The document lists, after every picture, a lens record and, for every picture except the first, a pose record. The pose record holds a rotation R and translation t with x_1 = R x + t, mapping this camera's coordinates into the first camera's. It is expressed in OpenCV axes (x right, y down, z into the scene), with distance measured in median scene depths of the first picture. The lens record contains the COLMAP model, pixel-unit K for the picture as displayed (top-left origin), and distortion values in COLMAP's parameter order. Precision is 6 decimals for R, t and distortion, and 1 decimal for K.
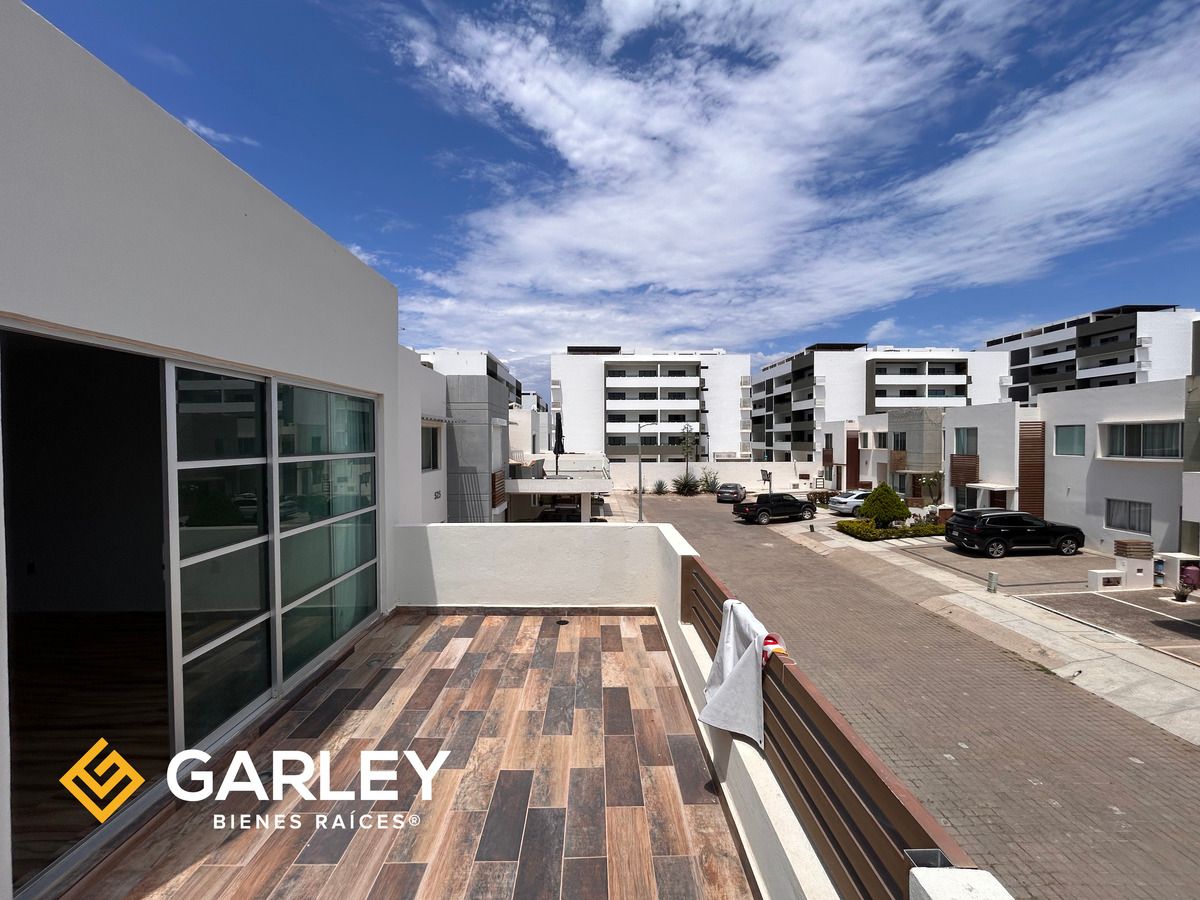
lens RADIAL K [[483.9, 0, 601.2], [0, 483.9, 450.2], [0, 0, 1]] dist [-0.001293, 0.000505]
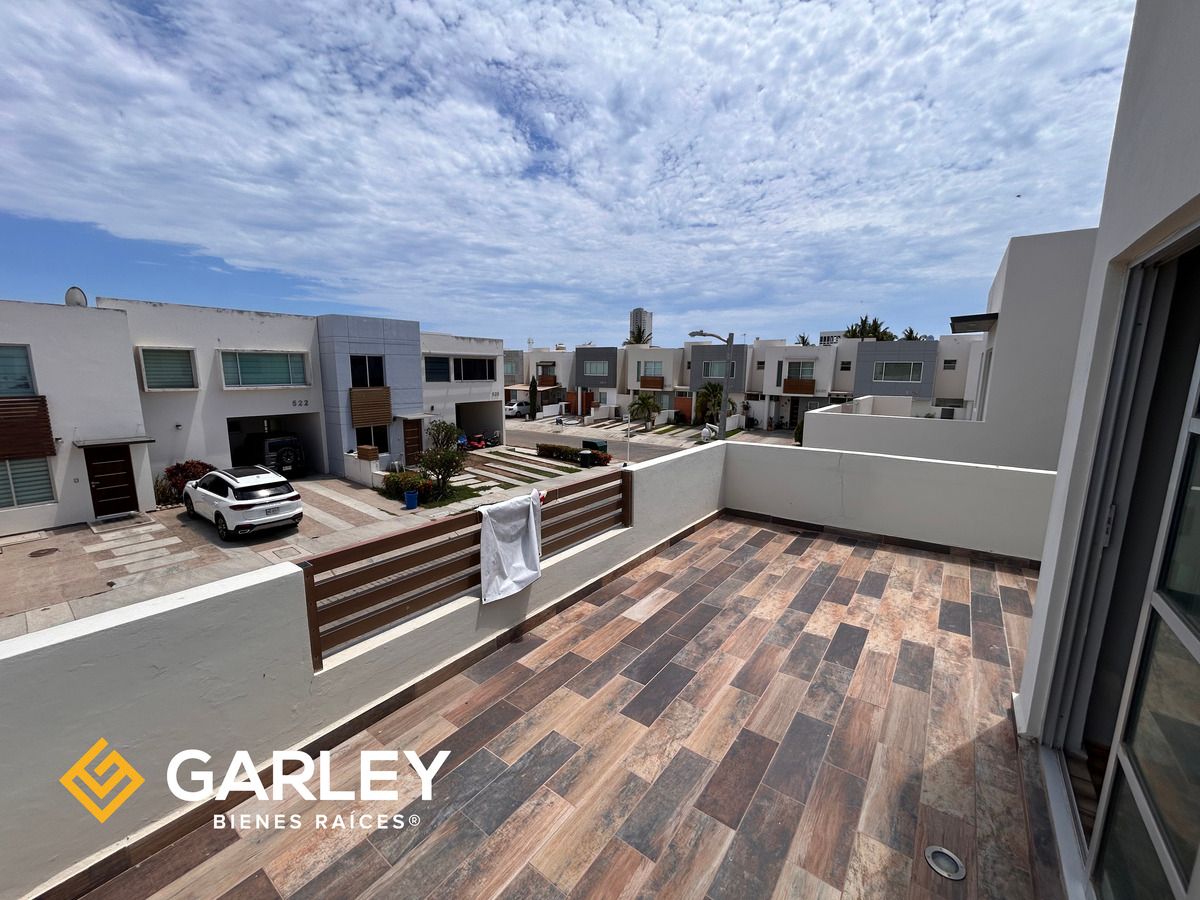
lens RADIAL K [[483.9, 0, 601.2], [0, 483.9, 450.2], [0, 0, 1]] dist [-0.001293, 0.000505]
pose [[-0.793455, -0.105931, 0.599340, -0.507657], [0.005860, 0.983362, 0.181564, -0.030544], [-0.608601, 0.147575, -0.779632, 1.353880]]
